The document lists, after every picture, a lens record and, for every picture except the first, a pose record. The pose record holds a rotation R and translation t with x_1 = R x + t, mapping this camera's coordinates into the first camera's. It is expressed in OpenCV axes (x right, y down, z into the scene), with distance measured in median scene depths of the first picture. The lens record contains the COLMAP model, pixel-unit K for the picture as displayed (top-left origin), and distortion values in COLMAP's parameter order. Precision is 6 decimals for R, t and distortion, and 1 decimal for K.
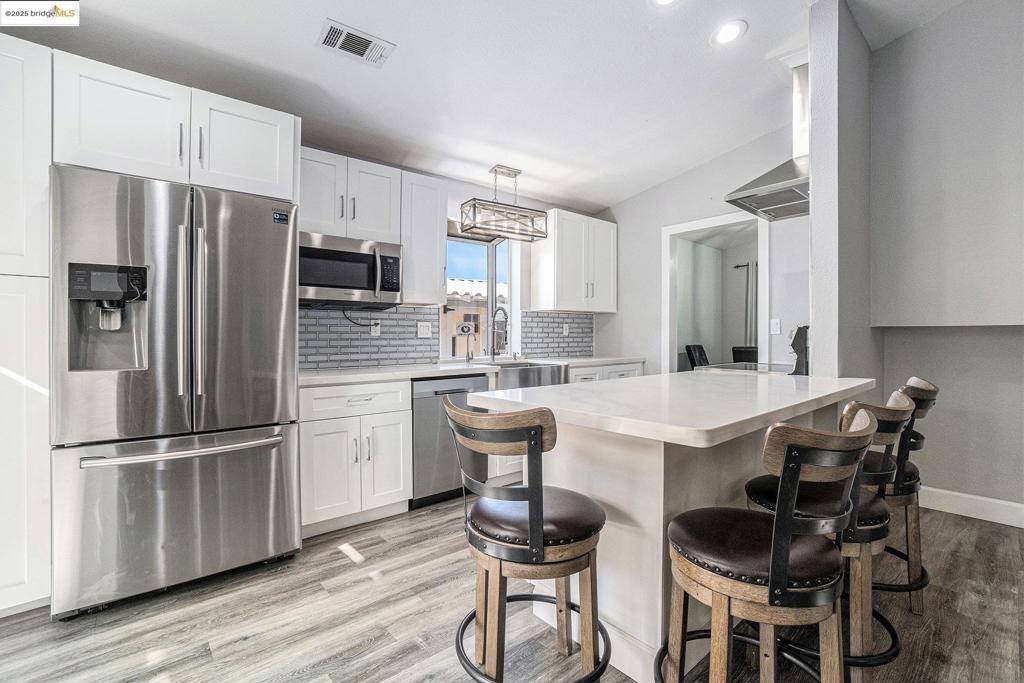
lens RADIAL K [[455.6, 0, 502.5], [0, 455.6, 336.7], [0, 0, 1]] dist [-0.058461, 0.011912]
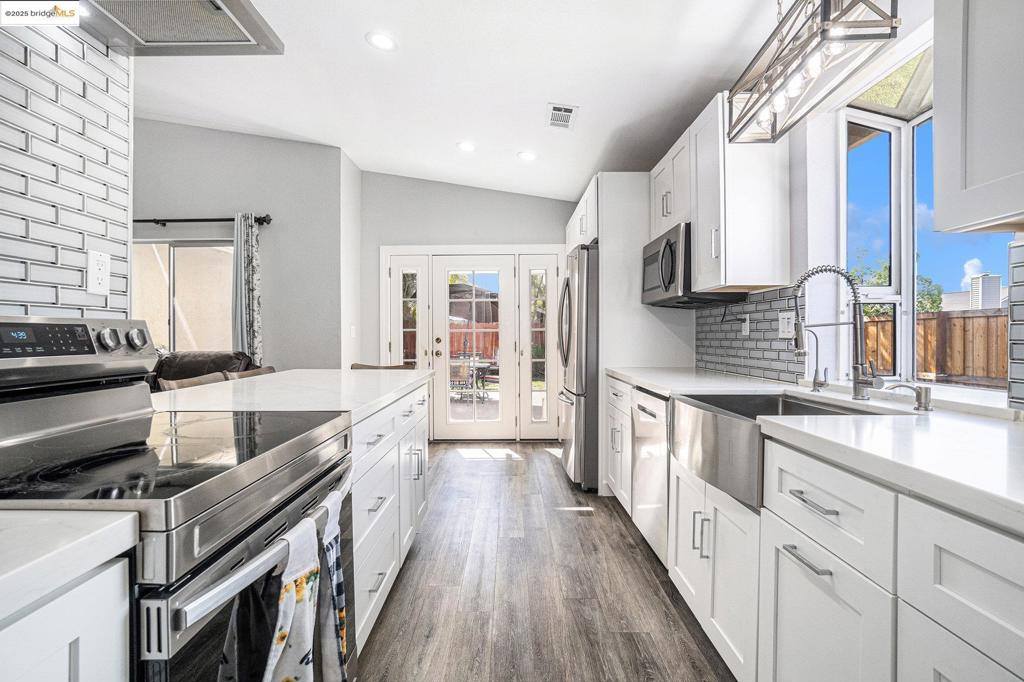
lens RADIAL K [[516.5, 0, 512.0], [0, 516.5, 341.0], [0, 0, 1]] dist [-0.002673, -0.000251]
pose [[-0.616983, 0.010006, -0.786913, 0.758814], [-0.000560, 0.999913, 0.013154, -0.003722], [0.786976, 0.008556, -0.616924, 1.464596]]
